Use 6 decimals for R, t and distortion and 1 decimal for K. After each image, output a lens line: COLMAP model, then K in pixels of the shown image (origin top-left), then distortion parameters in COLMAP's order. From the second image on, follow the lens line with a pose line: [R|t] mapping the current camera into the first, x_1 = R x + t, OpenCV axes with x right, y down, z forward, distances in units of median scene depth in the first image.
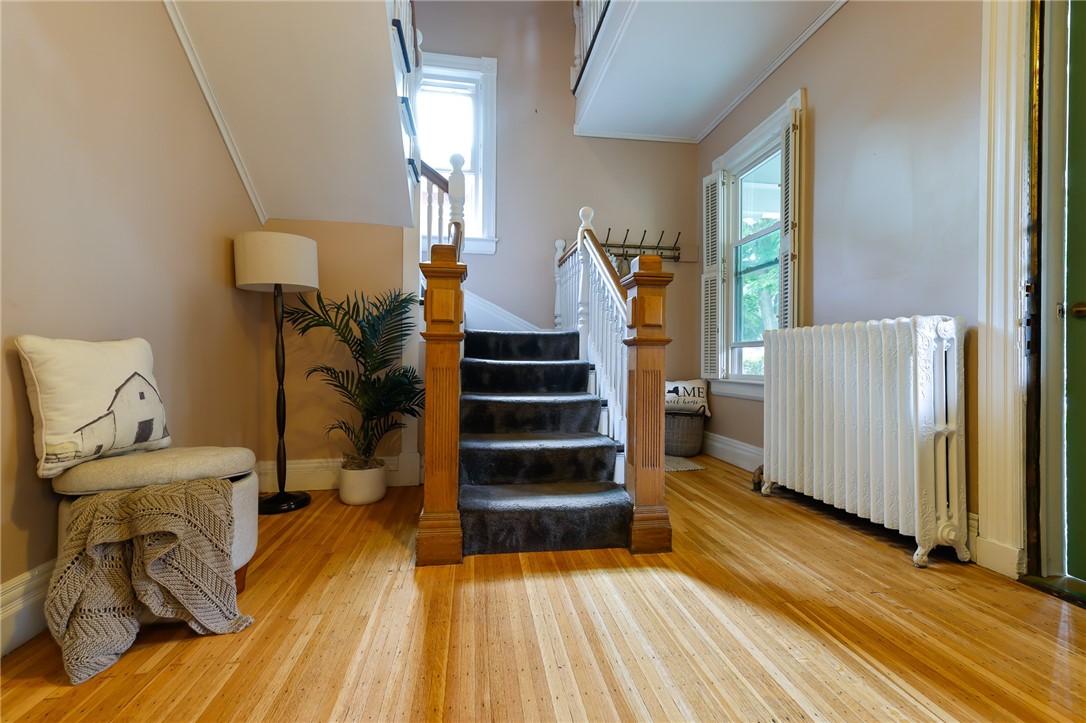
lens RADIAL K [[450.4, 0, 549.9], [0, 450.4, 355.9], [0, 0, 1]] dist [0.010613, 0.000096]
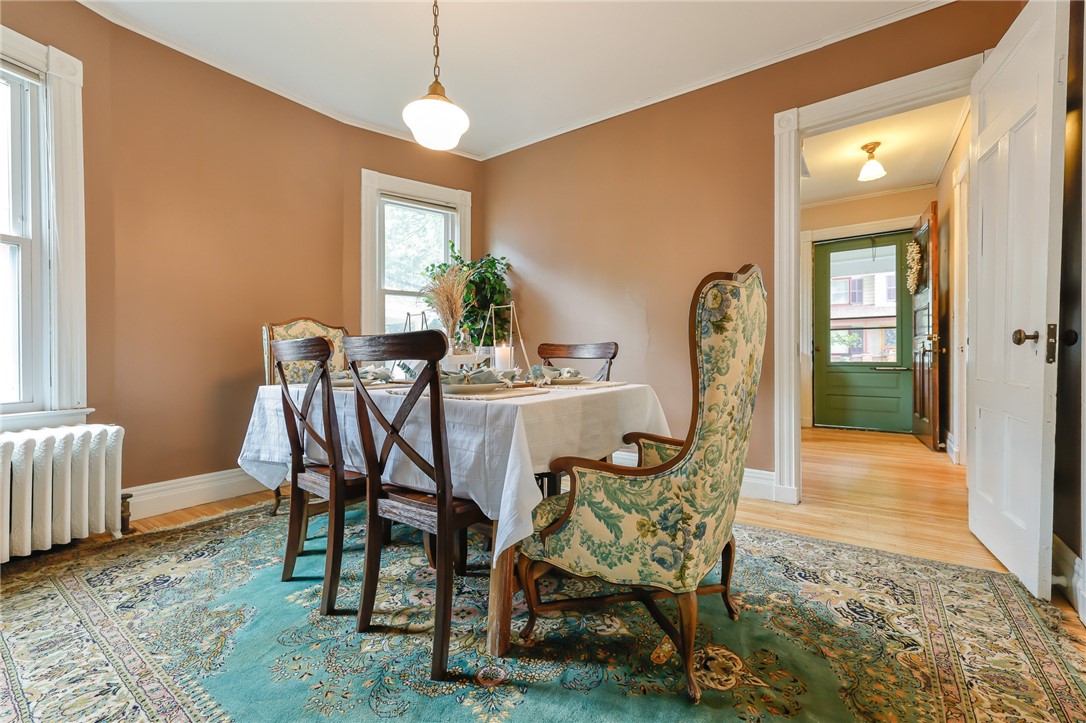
lens RADIAL K [[450.4, 0, 551.7], [0, 450.4, 358.1], [0, 0, 1]] dist [0.010613, 0.000096]
pose [[0.692568, -0.016387, 0.721166, -2.432017], [0.004508, 0.999821, 0.018390, -0.090284], [-0.721338, -0.009485, 0.692518, 0.061061]]
